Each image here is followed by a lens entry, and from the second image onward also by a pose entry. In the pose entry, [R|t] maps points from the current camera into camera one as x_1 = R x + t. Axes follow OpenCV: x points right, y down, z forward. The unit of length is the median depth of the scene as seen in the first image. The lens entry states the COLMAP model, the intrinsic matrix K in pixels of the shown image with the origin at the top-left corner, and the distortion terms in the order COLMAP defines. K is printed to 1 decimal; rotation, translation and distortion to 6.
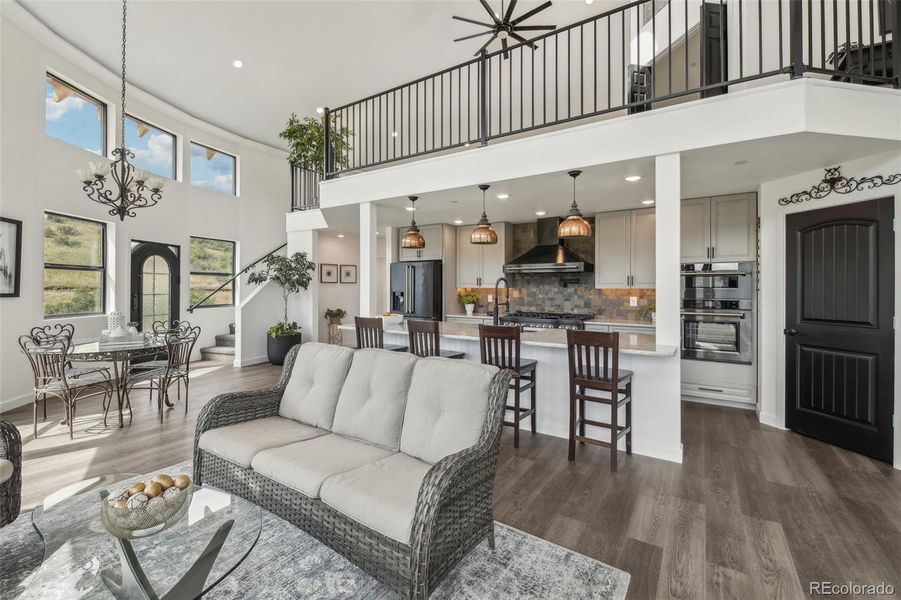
lens RADIAL K [[406.2, 0, 434.9], [0, 406.2, 291.1], [0, 0, 1]] dist [-0.009130, -0.005000]
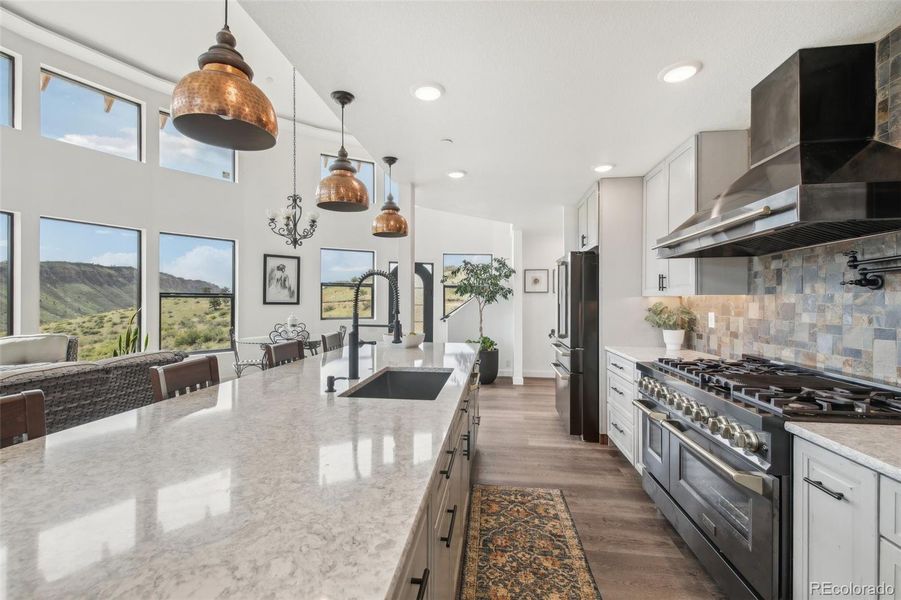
lens RADIAL K [[387.0, 0, 446.3], [0, 387.0, 299.4], [0, 0, 1]] dist [0.011320, -0.001427]
pose [[0.436243, -0.006063, -0.899808, 0.590503], [-0.009209, 0.999895, -0.011202, 0.005268], [0.899782, 0.013174, 0.436141, 0.849523]]
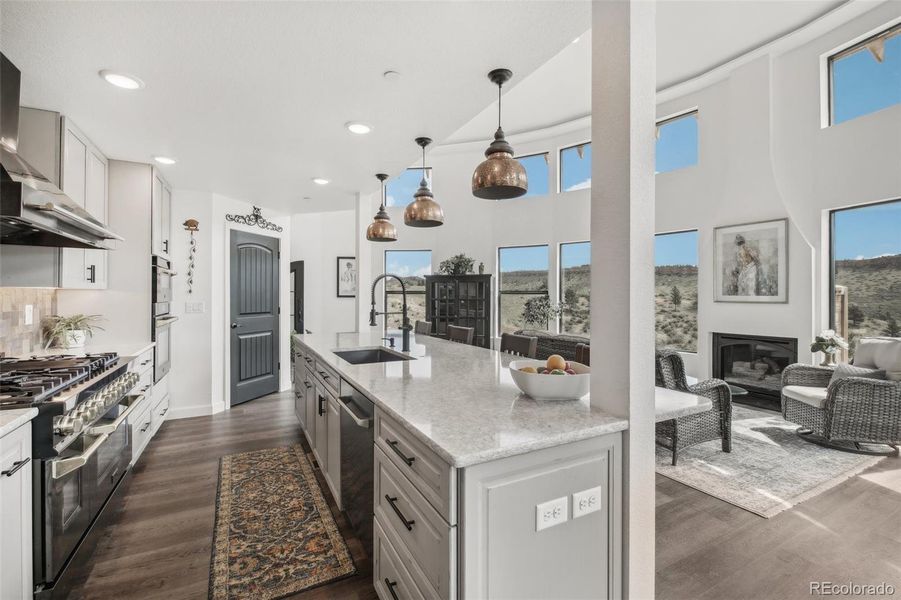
lens RADIAL K [[394.7, 0, 445.2], [0, 394.7, 294.5], [0, 0, 1]] dist [0.003244, -0.004245]
pose [[-0.872799, -0.004727, 0.488056, -0.229328], [-0.002054, 0.999980, 0.006011, -0.002826], [-0.488075, 0.004244, -0.872791, 1.476500]]
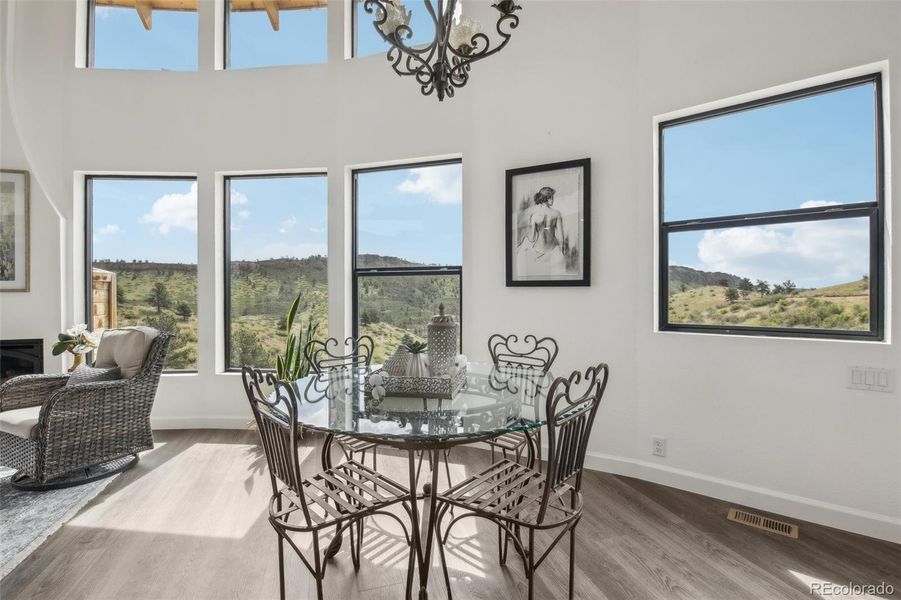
lens RADIAL K [[406.2, 0, 450.4], [0, 406.2, 298.2], [0, 0, 1]] dist [-0.009130, -0.005000]
pose [[-0.642532, 0.006654, -0.766230, -0.440721], [-0.003554, 0.999926, 0.011664, 0.025896], [0.766250, 0.010217, -0.642461, 1.223643]]
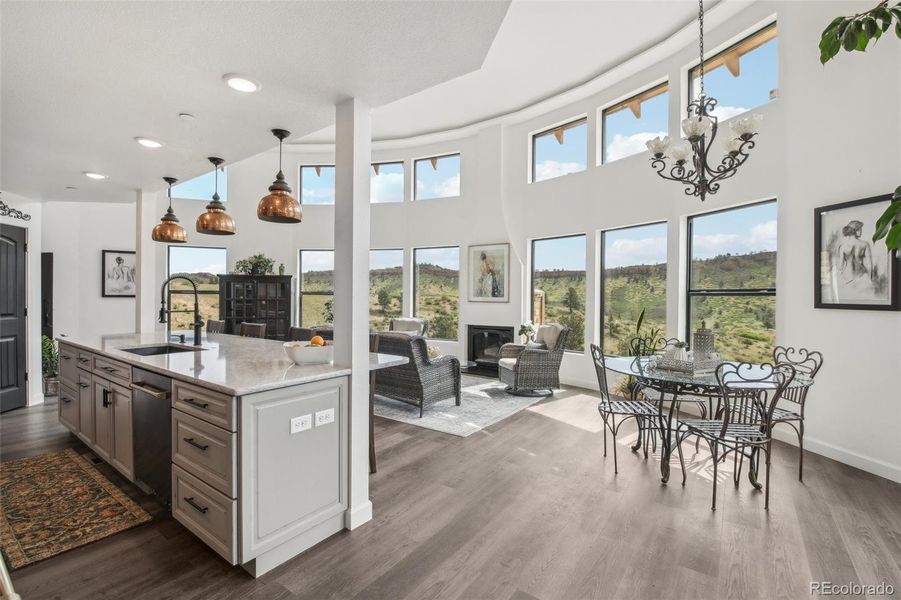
lens RADIAL K [[406.2, 0, 448.0], [0, 406.2, 299.8], [0, 0, 1]] dist [-0.009130, -0.005000]
pose [[-0.998838, -0.011495, 0.046797, -0.349400], [-0.010845, 0.999842, 0.014109, -0.004707], [-0.046951, 0.013585, -0.998805, 1.661049]]
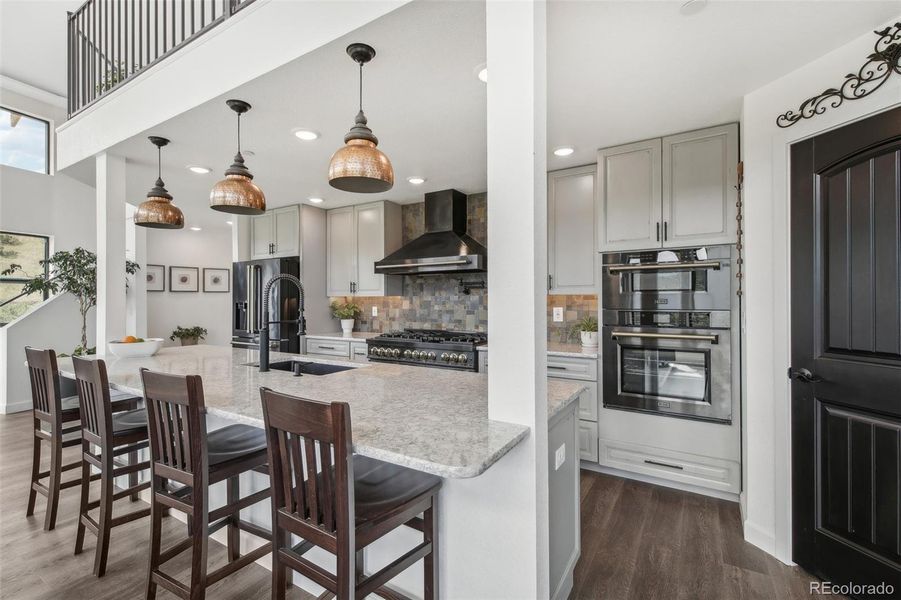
lens RADIAL K [[406.2, 0, 446.5], [0, 406.2, 303.7], [0, 0, 1]] dist [-0.009130, -0.005000]
pose [[0.999424, -0.008671, 0.032817, 0.360774], [0.008548, 0.999956, 0.003894, 0.004861], [-0.032849, -0.003612, 0.999454, 0.436210]]
